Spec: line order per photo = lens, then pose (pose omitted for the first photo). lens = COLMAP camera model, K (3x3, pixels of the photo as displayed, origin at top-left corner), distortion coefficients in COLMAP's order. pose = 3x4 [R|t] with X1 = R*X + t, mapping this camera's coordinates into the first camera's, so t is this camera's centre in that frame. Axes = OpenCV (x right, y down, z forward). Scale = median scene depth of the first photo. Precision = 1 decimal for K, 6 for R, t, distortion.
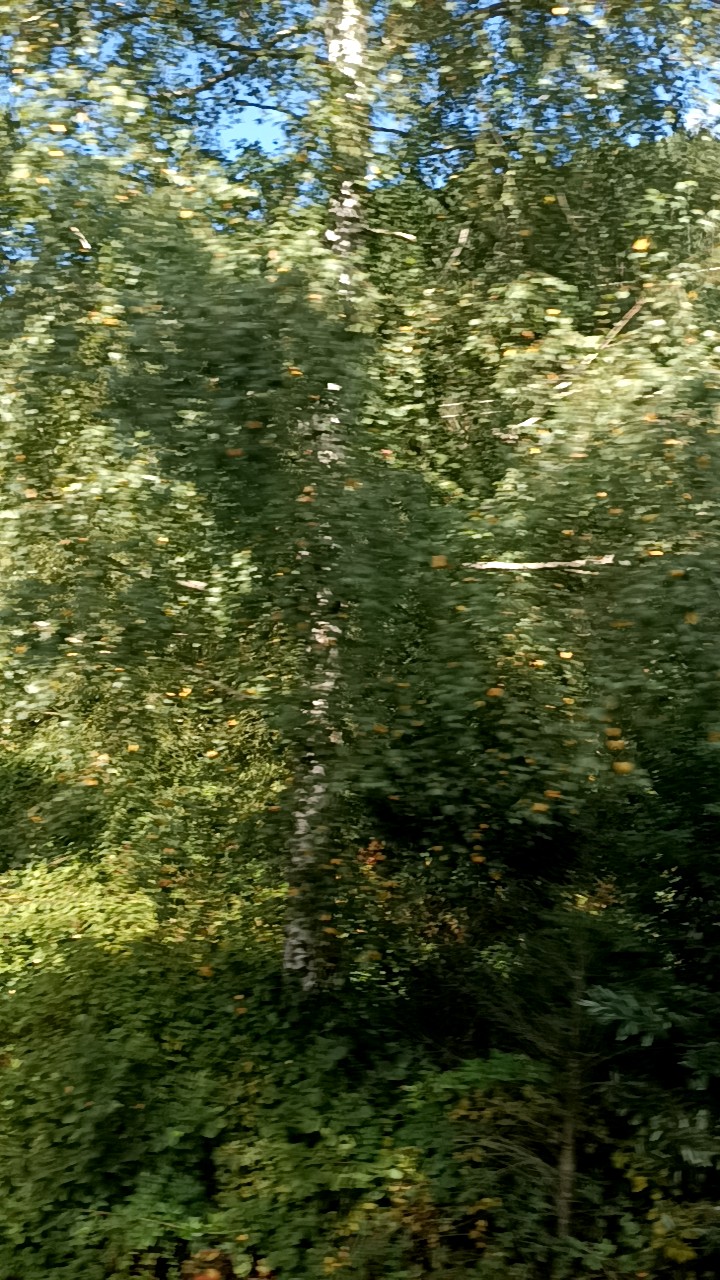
lens RADIAL K [[515.6, 0, 360.4], [0, 515.6, 640.1], [0, 0, 1]] dist [-0.002733, -0.000206]
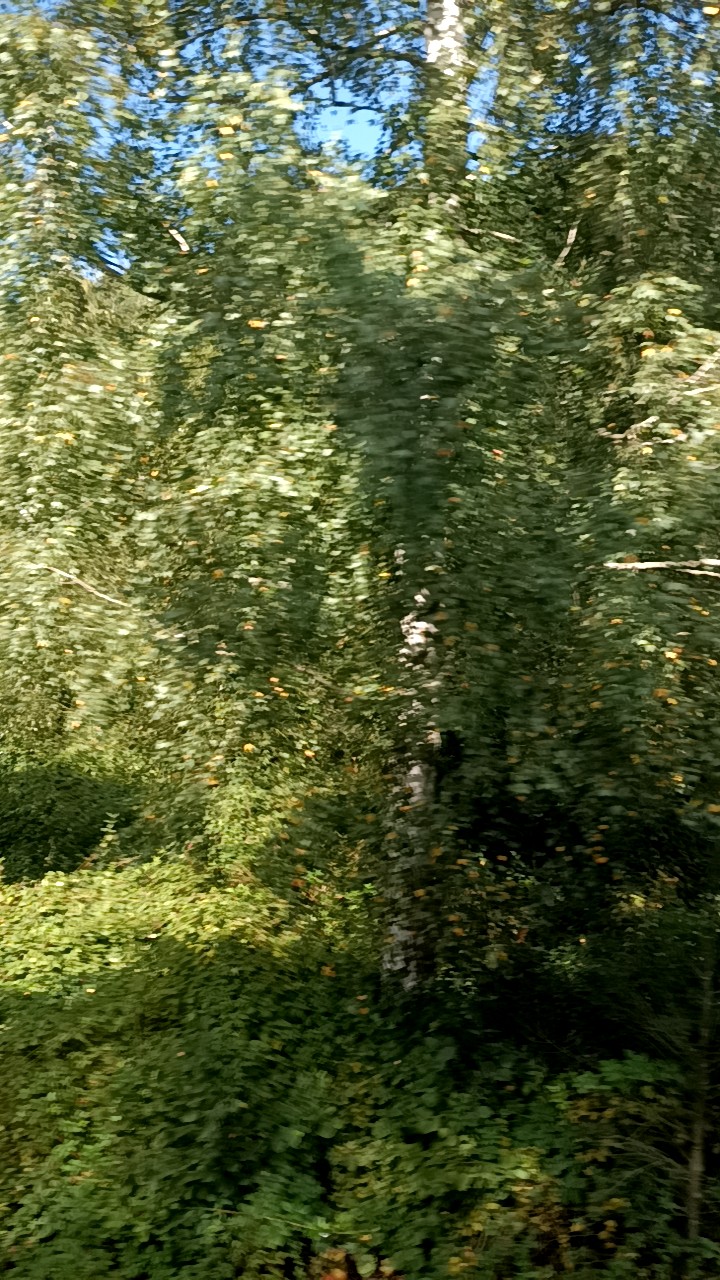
lens RADIAL K [[515.6, 0, 359.2], [0, 515.6, 640.1], [0, 0, 1]] dist [-0.002733, -0.000206]
pose [[0.999972, -0.001549, -0.007276, -0.222916], [0.001554, 0.999999, 0.000633, -0.002180], [0.007275, -0.000644, 0.999973, -0.001656]]
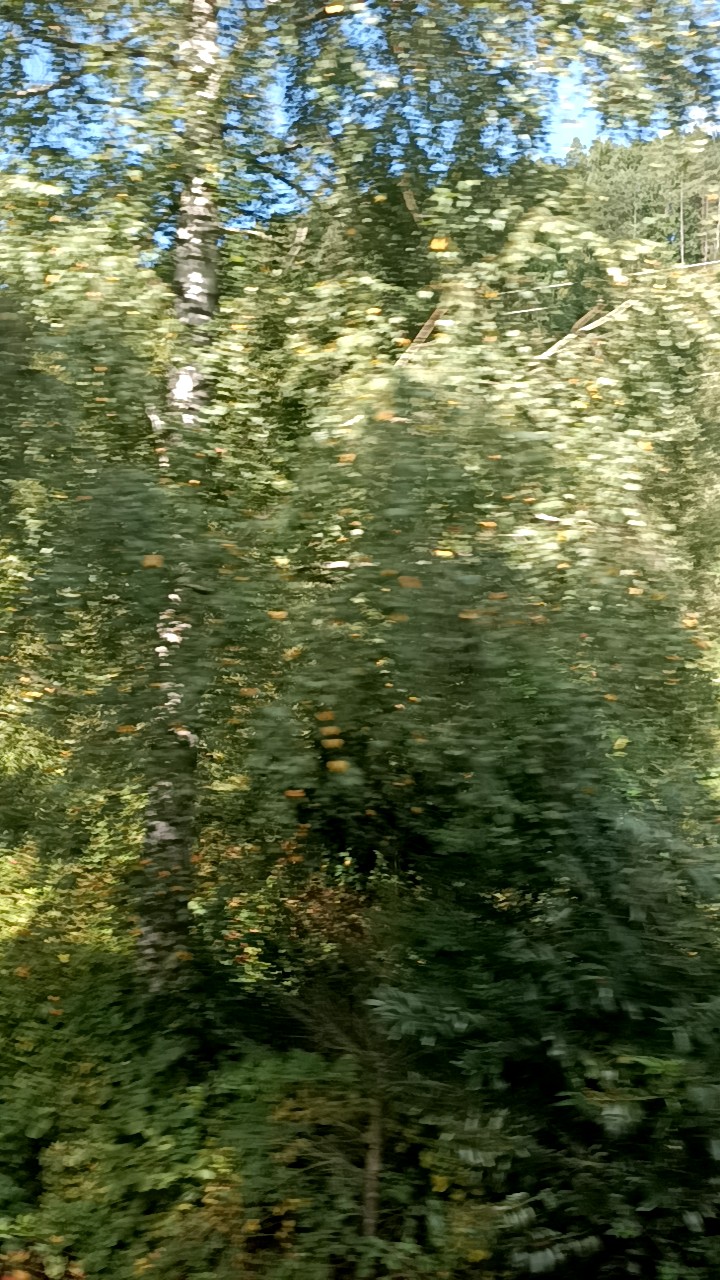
lens RADIAL K [[515.6, 0, 359.8], [0, 515.6, 640.0], [0, 0, 1]] dist [-0.002733, -0.000206]
pose [[0.999974, 0.001260, 0.007119, 0.333101], [-0.001259, 0.999999, -0.000136, 0.001365], [-0.007119, 0.000127, 0.999975, 0.000724]]
